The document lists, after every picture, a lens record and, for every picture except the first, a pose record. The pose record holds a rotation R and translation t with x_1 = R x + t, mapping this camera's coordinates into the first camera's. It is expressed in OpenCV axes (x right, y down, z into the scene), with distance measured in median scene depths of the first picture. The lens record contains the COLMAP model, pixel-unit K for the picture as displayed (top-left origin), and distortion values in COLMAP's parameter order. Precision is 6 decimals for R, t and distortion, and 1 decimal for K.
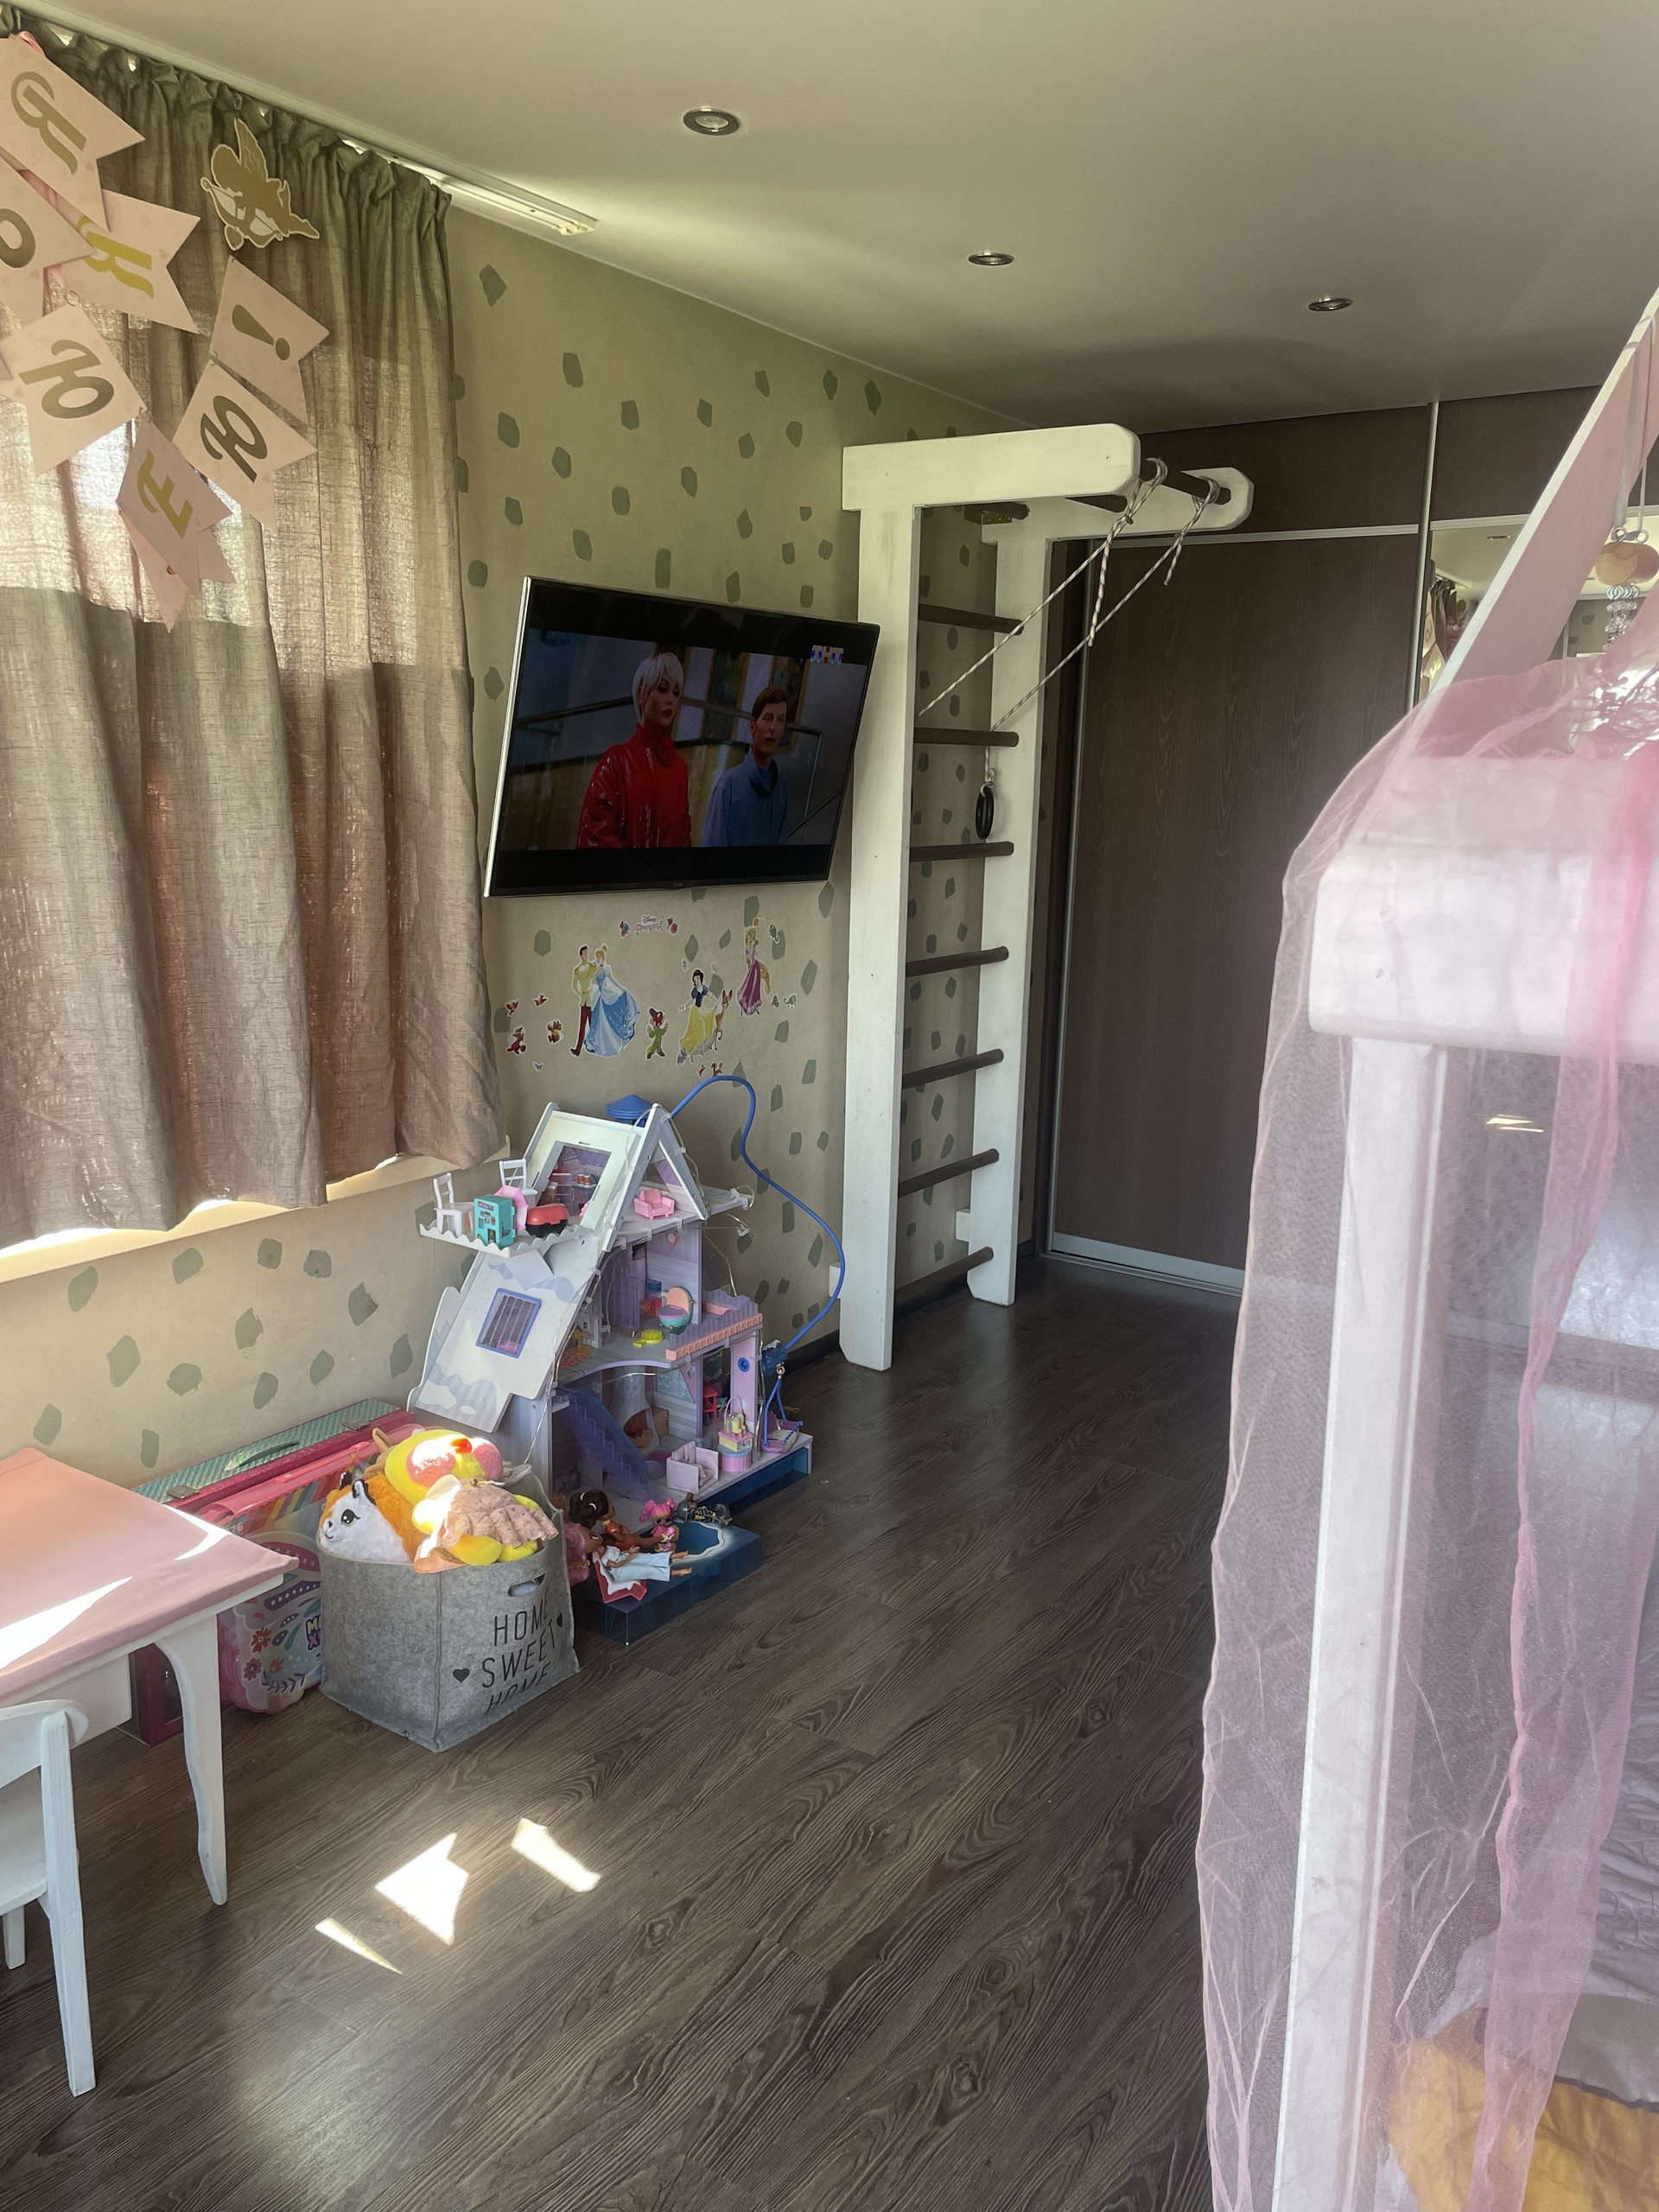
lens RADIAL K [[1696.9, 0, 826.9], [0, 1696.9, 1098.2], [0, 0, 1]] dist [0.086715, -0.097128]
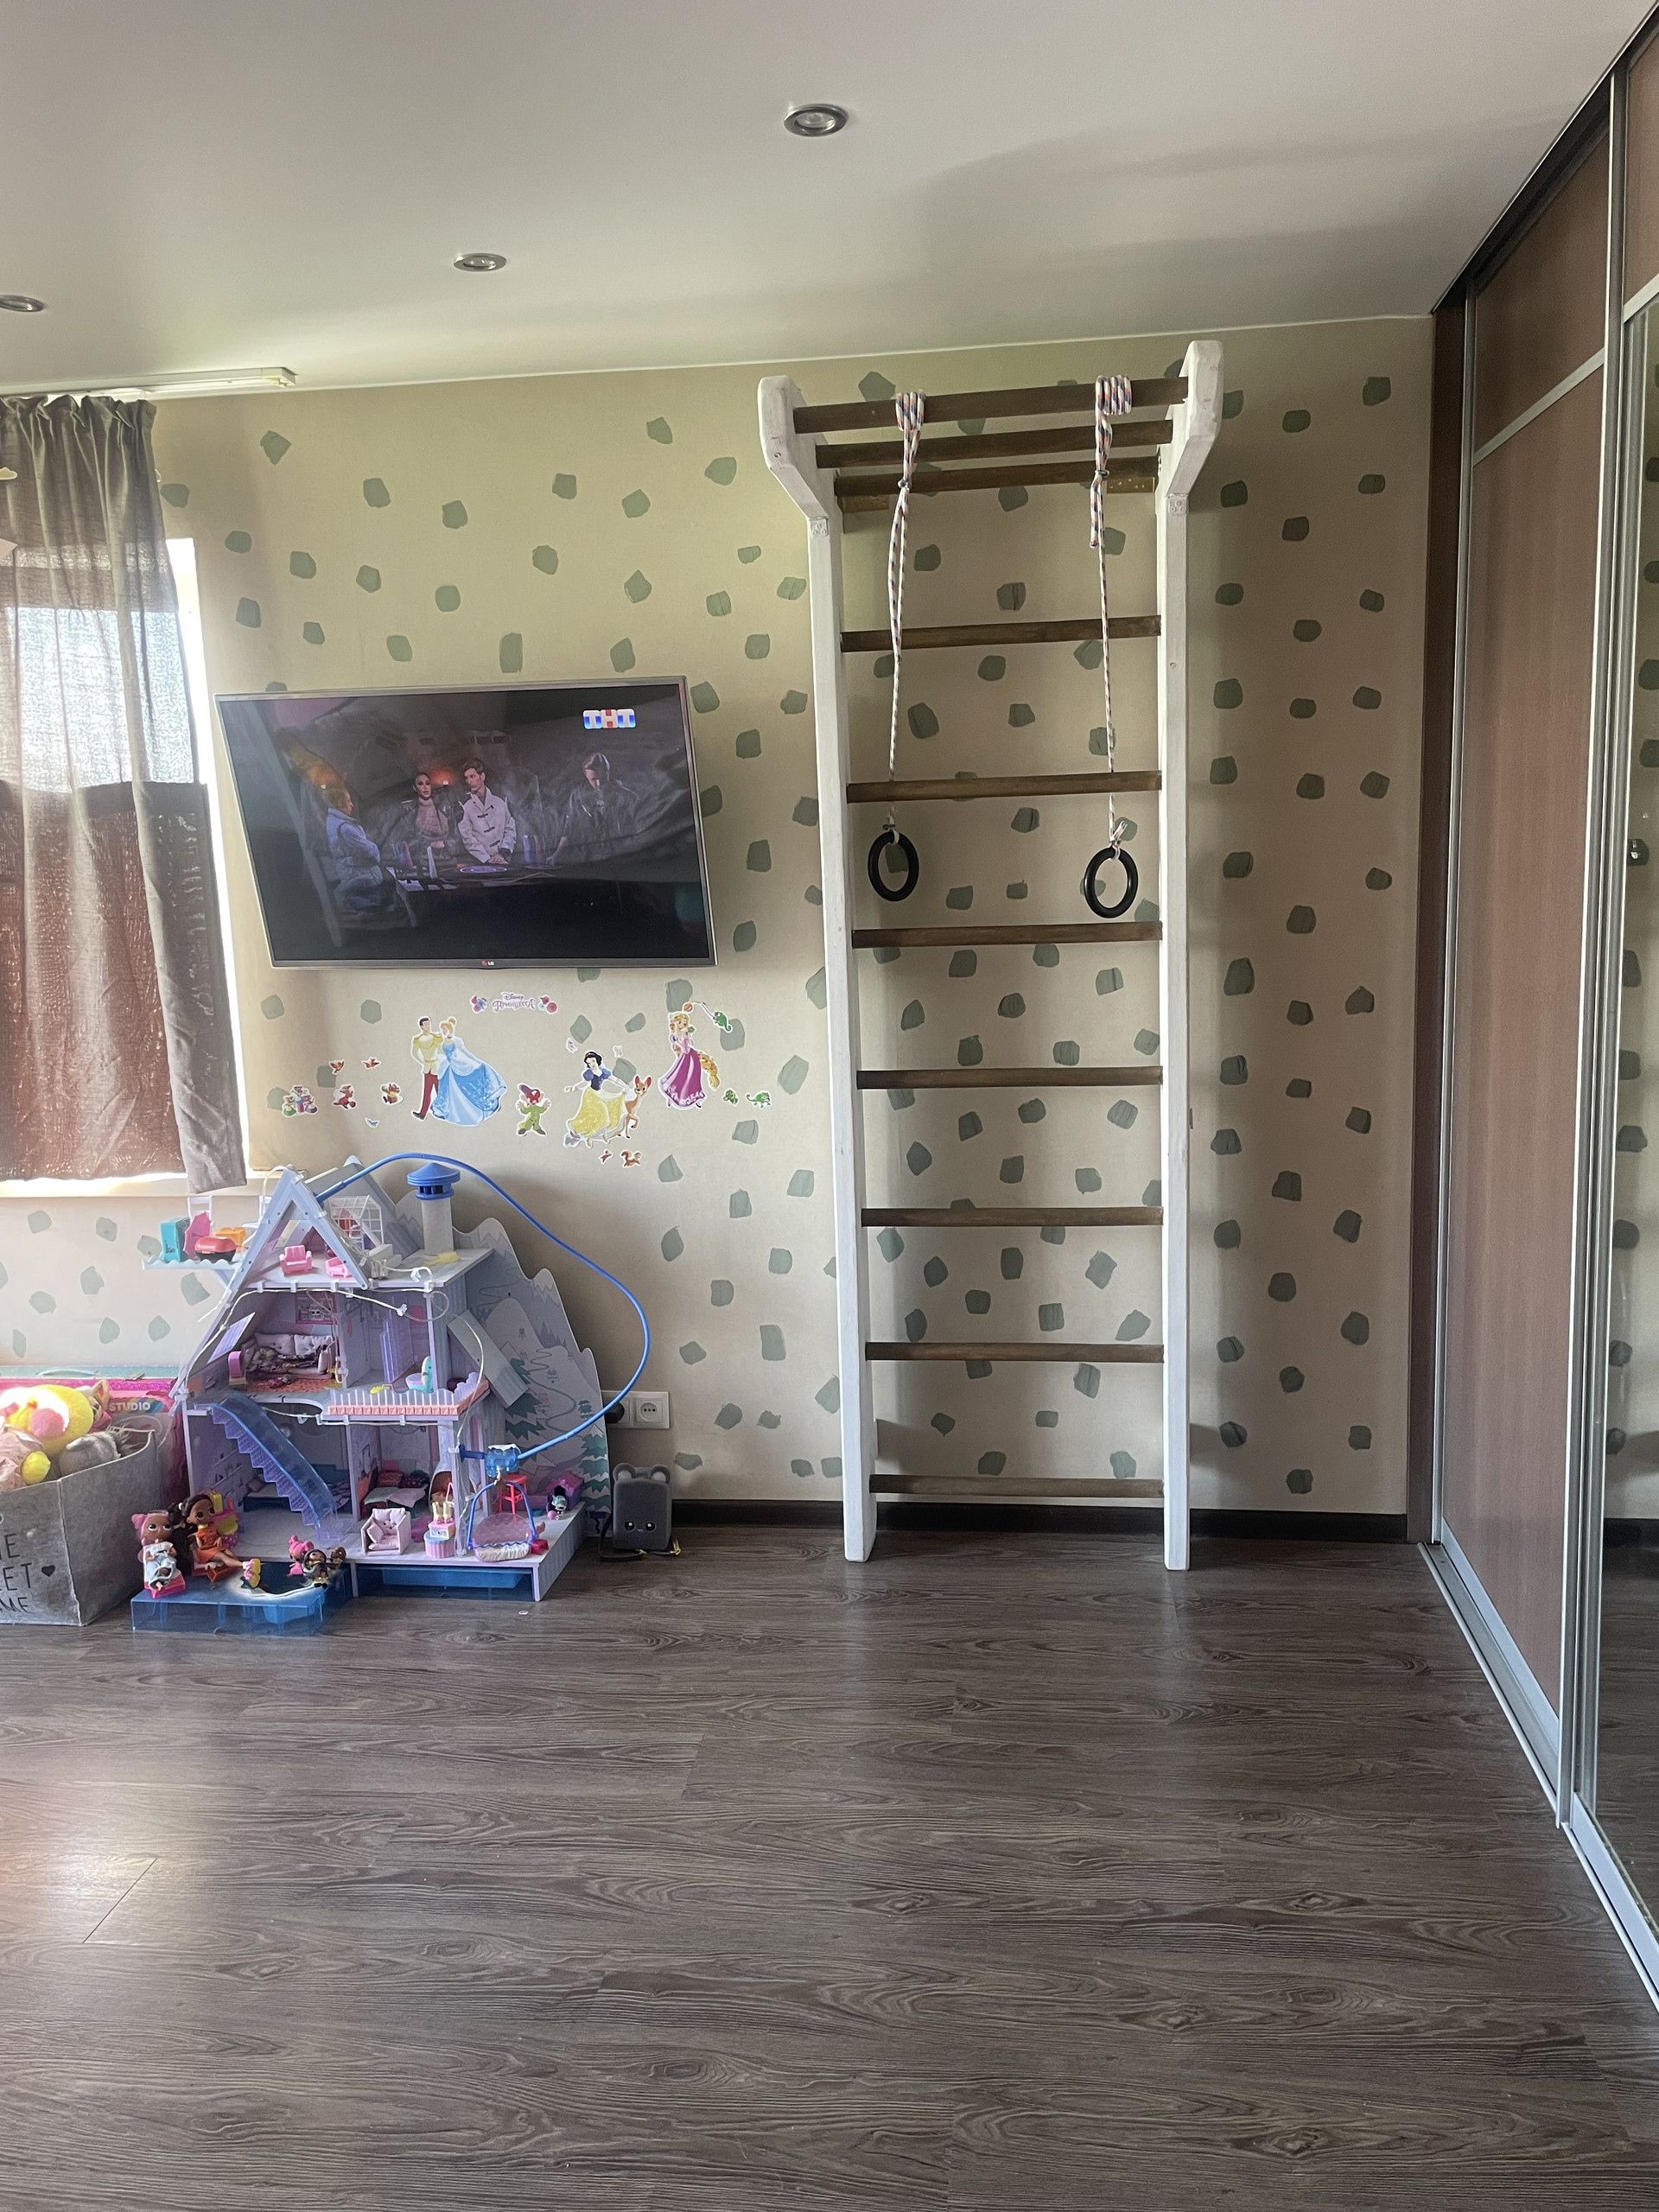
lens RADIAL K [[1696.9, 0, 842.8], [0, 1696.9, 1090.8], [0, 0, 1]] dist [0.086715, -0.097128]
pose [[0.442966, 0.100507, -0.890887, 0.910829], [-0.130485, 0.990343, 0.046848, -0.125541], [0.886992, 0.095495, 0.451803, 0.737789]]
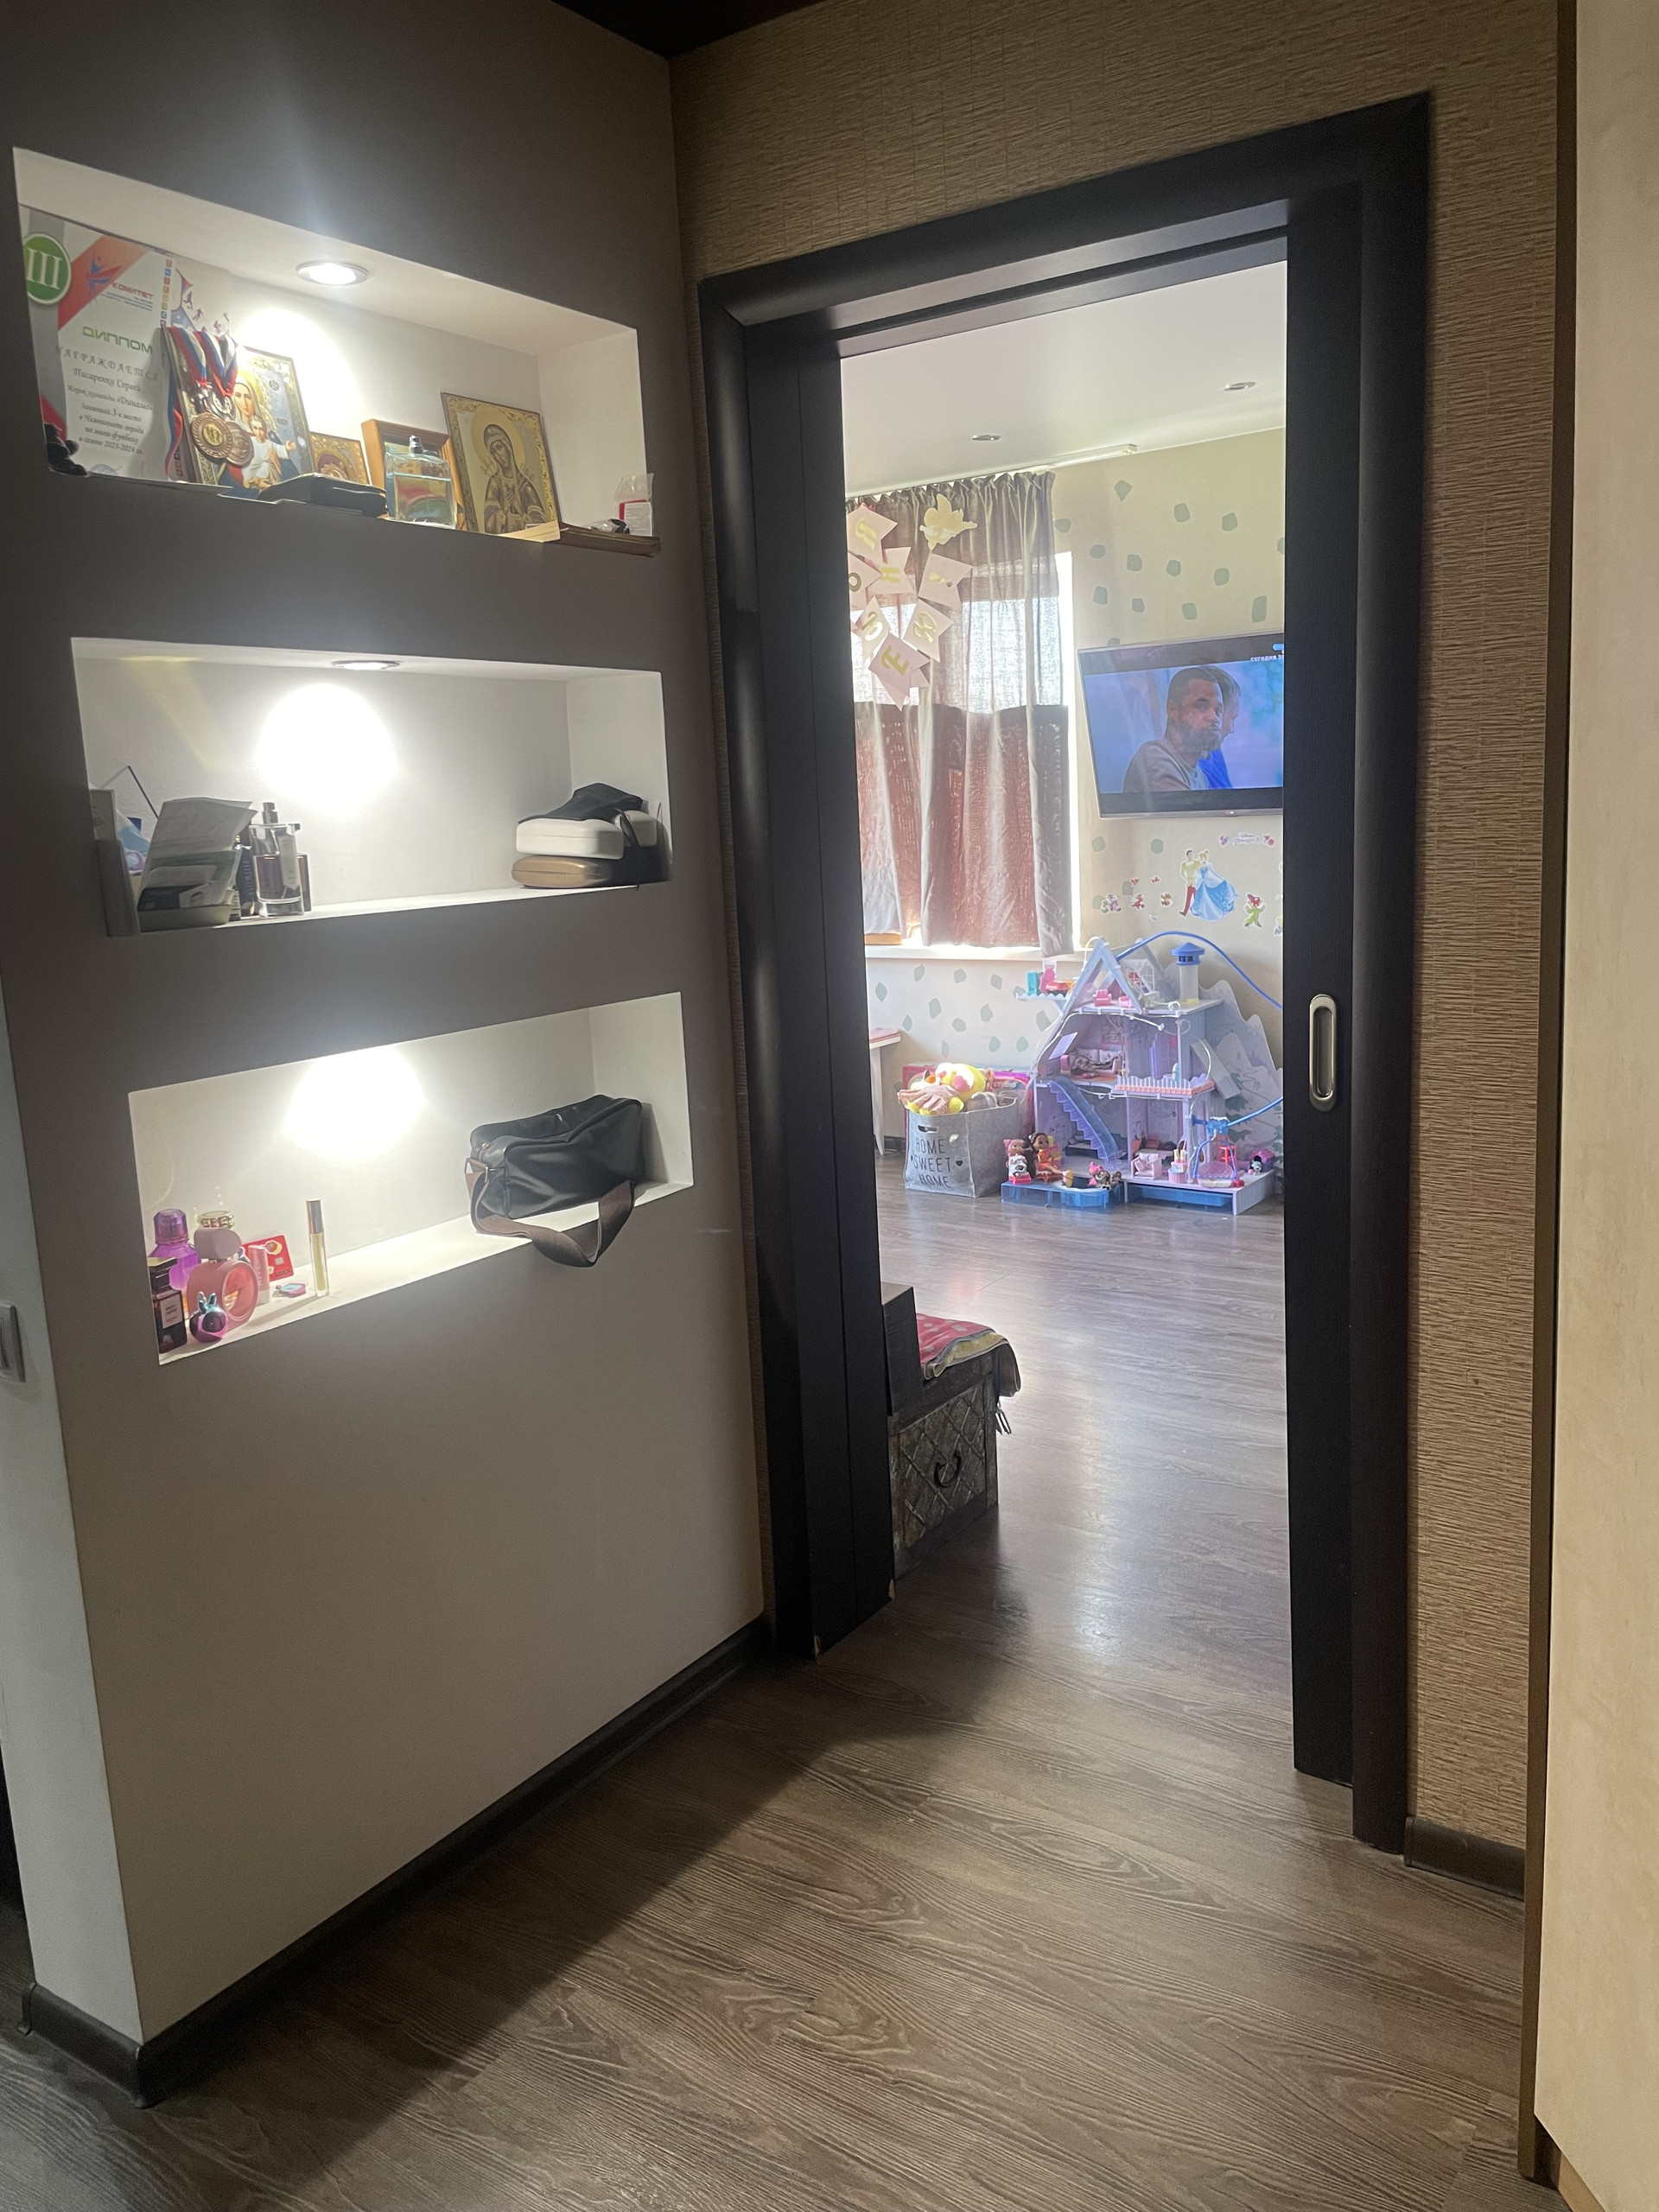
lens RADIAL K [[1696.9, 0, 831.1], [0, 1696.9, 1104.9], [0, 0, 1]] dist [0.086715, -0.097128]
pose [[-0.031235, 0.174692, -0.984128, 1.525737], [-0.137097, 0.974553, 0.177343, -0.092219], [0.990065, 0.140461, -0.006491, 0.682696]]
